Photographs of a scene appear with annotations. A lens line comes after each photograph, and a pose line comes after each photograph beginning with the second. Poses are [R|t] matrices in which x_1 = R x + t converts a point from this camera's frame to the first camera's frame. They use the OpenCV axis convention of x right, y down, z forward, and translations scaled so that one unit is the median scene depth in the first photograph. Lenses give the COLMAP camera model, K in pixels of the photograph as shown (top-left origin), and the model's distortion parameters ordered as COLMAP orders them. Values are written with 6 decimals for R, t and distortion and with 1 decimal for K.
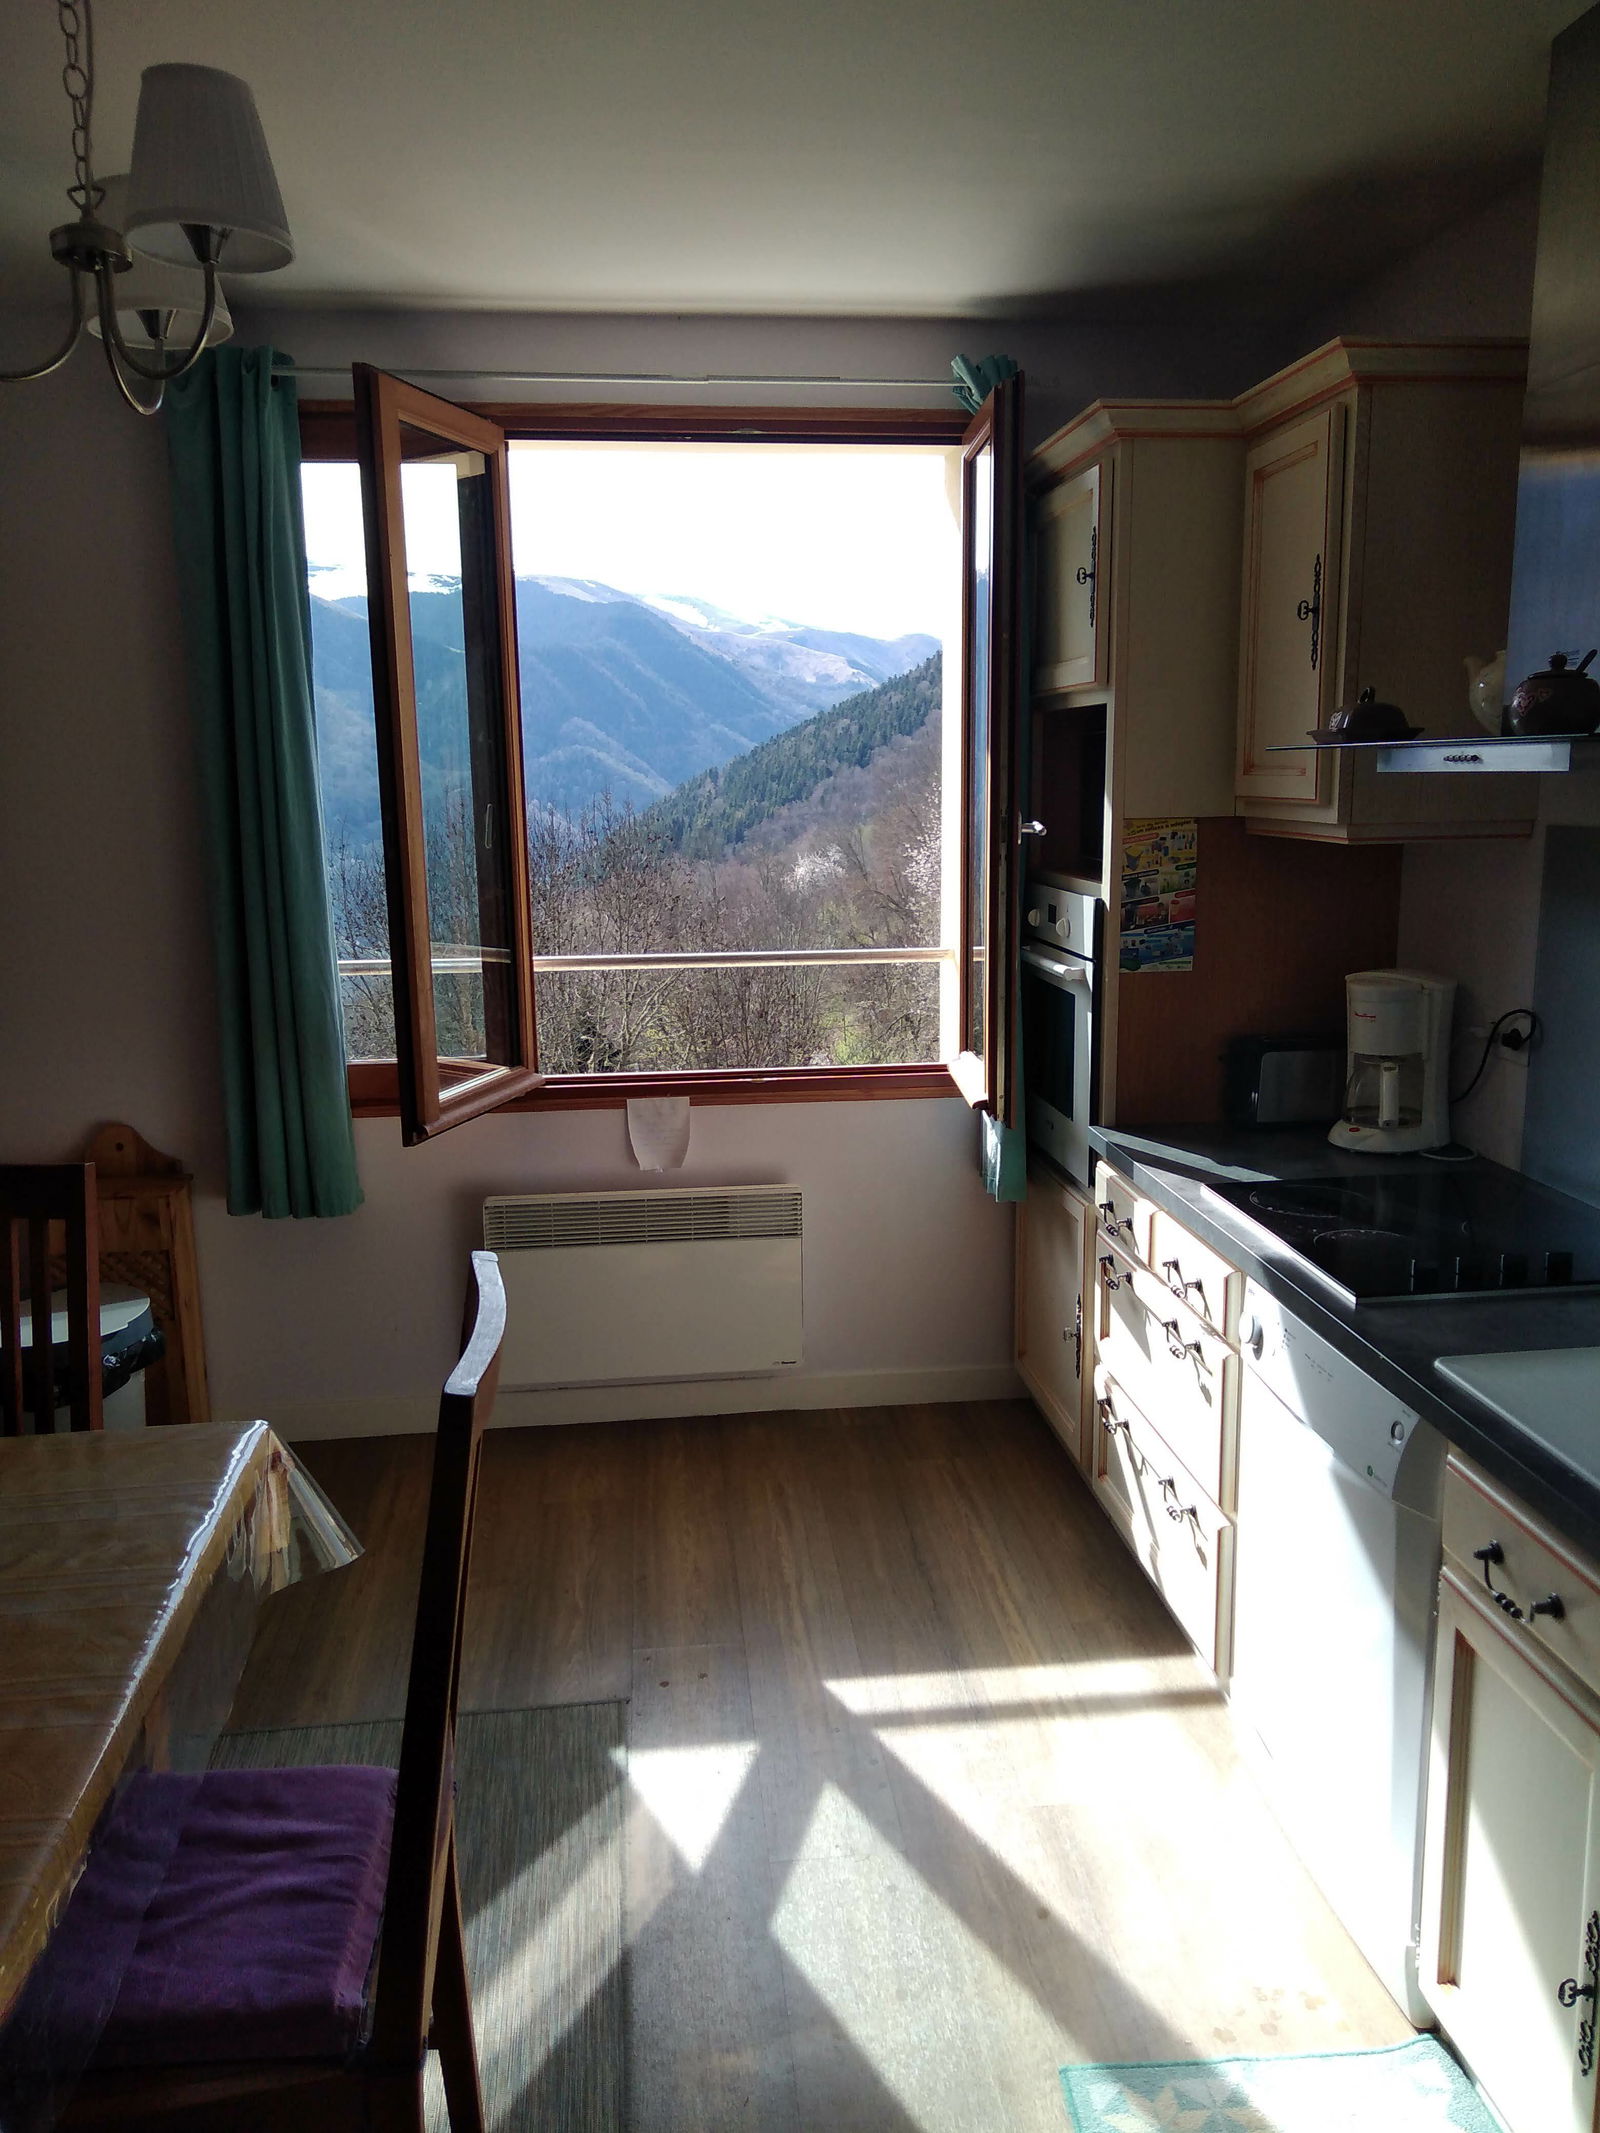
lens RADIAL K [[1554.8, 0, 850.5], [0, 1554.8, 1066.0], [0, 0, 1]] dist [0.015215, -0.009498]
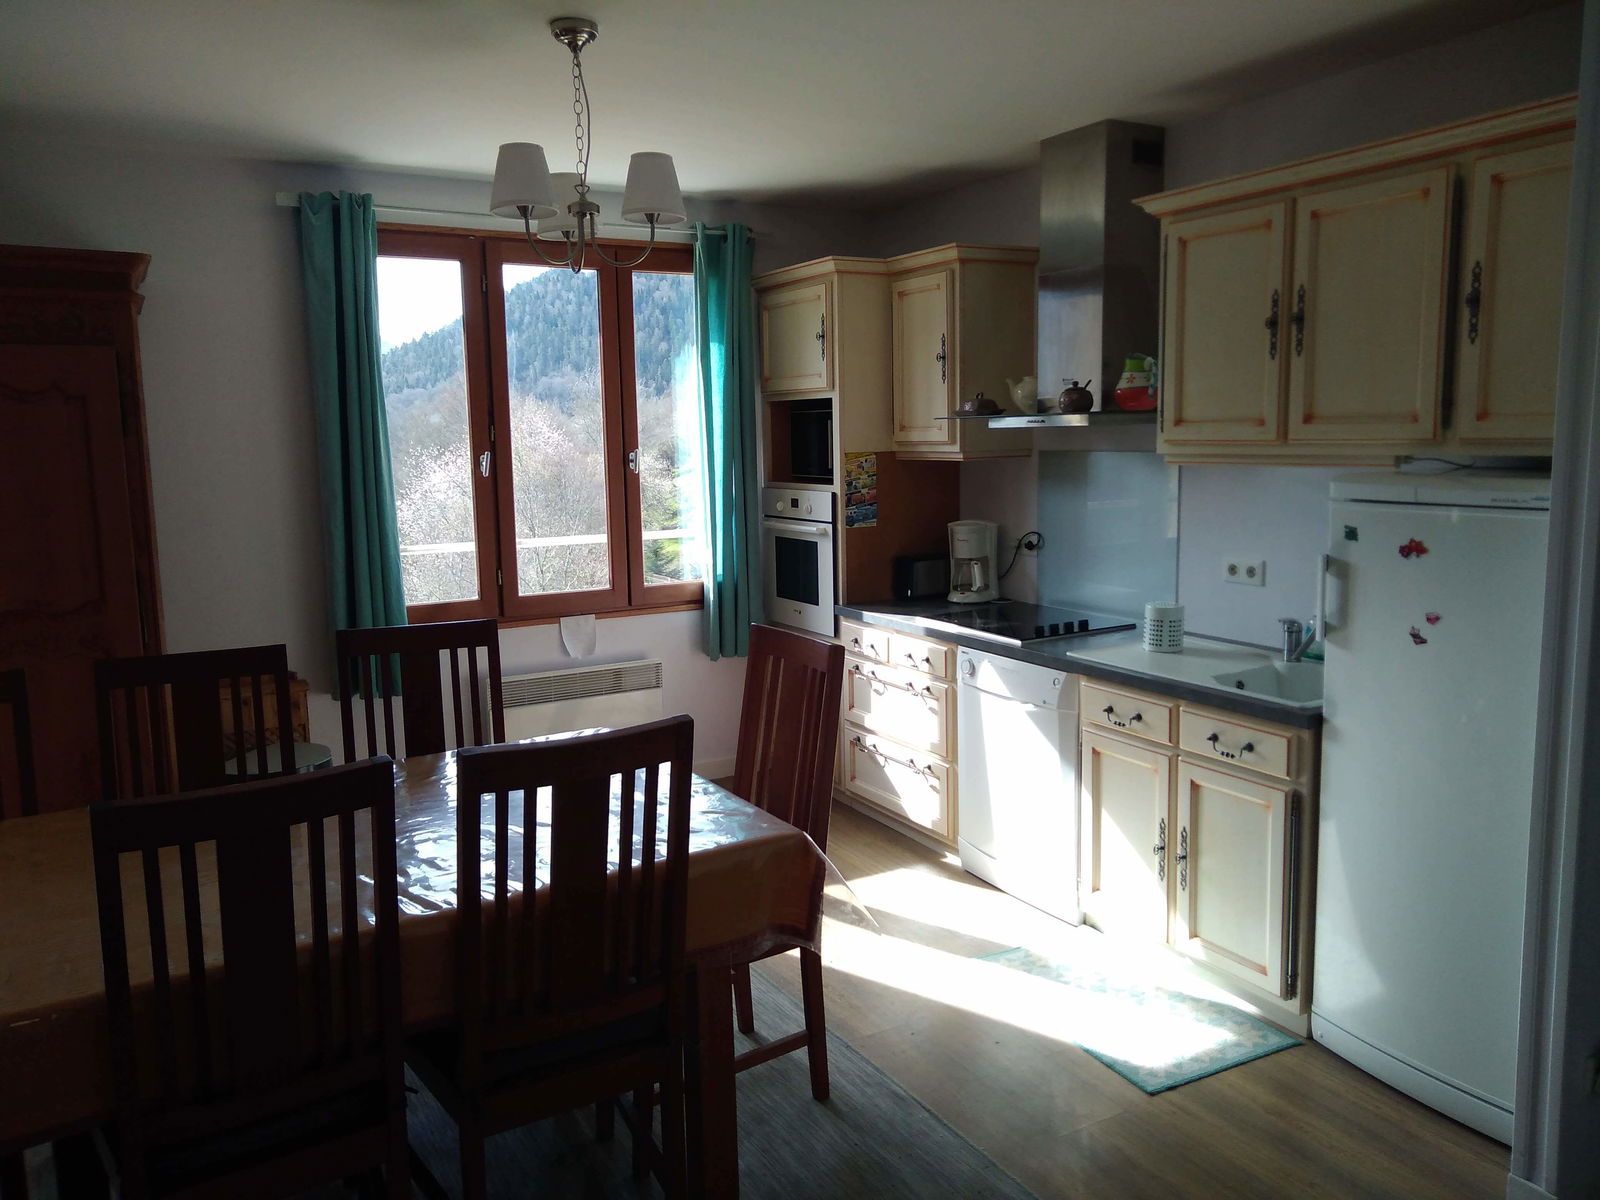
lens RADIAL K [[1166.3, 0, 804.6], [0, 1166.3, 598.0], [0, 0, 1]] dist [0.015215, -0.009498]
pose [[0.918951, -0.061781, 0.389502, -0.509540], [0.082652, 0.995890, -0.037036, 0.089197], [-0.385613, 0.066228, 0.920281, -0.405261]]
